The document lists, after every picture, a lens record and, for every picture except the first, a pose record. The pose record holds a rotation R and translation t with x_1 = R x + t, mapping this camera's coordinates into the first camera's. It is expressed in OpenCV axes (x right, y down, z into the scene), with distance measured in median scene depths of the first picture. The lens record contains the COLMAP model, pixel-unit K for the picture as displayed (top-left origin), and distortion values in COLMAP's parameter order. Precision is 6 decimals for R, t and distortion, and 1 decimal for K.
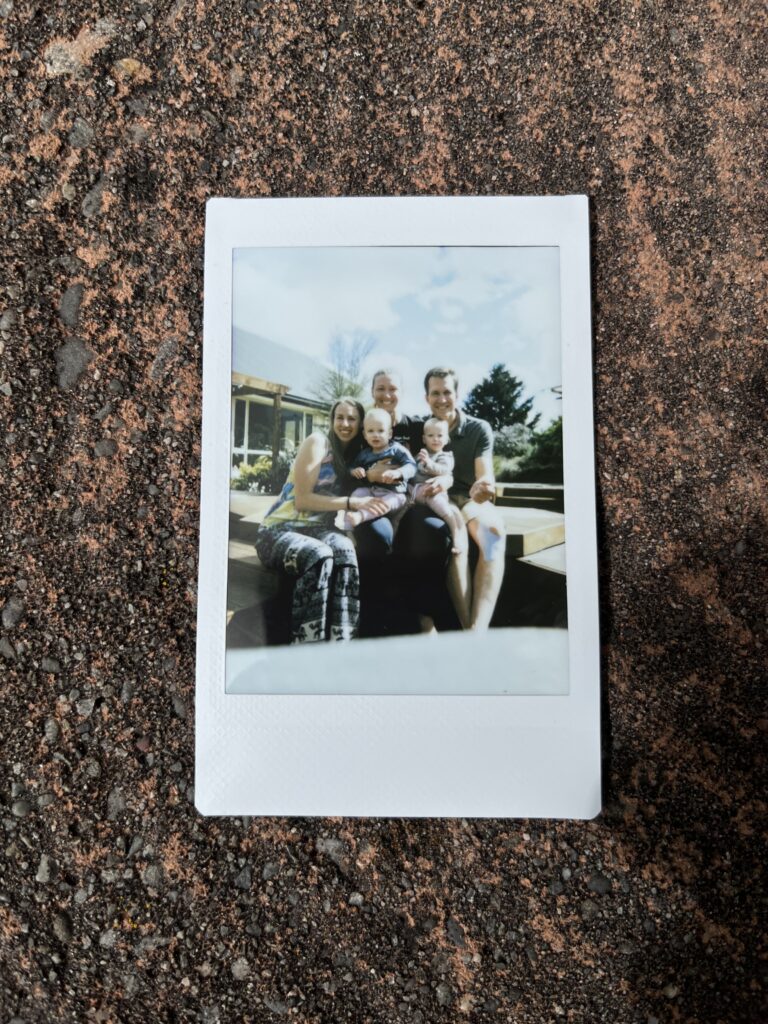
lens RADIAL K [[766.8, 0, 376.6], [0, 766.8, 508.7], [0, 0, 1]] dist [0.010734, -0.025138]
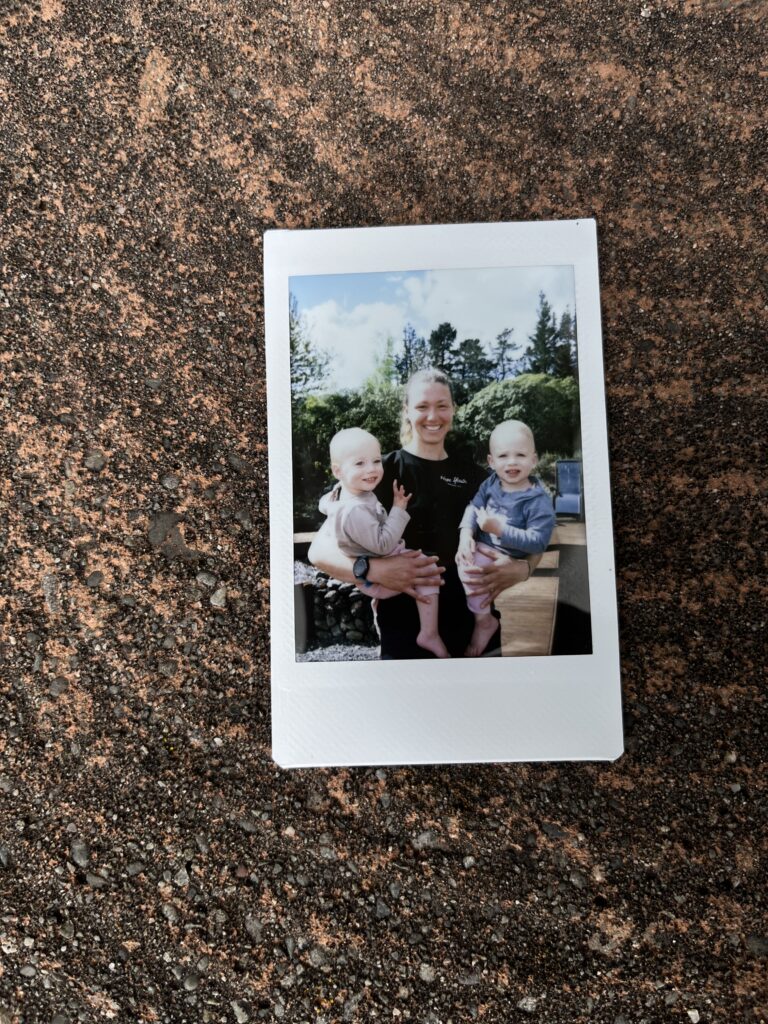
lens RADIAL K [[766.8, 0, 380.5], [0, 766.8, 509.7], [0, 0, 1]] dist [0.010734, -0.025138]
pose [[0.783502, -0.596902, 0.172721, -0.015749], [0.603430, 0.797218, 0.017785, -0.017150], [-0.148312, 0.090290, 0.984810, -0.188025]]
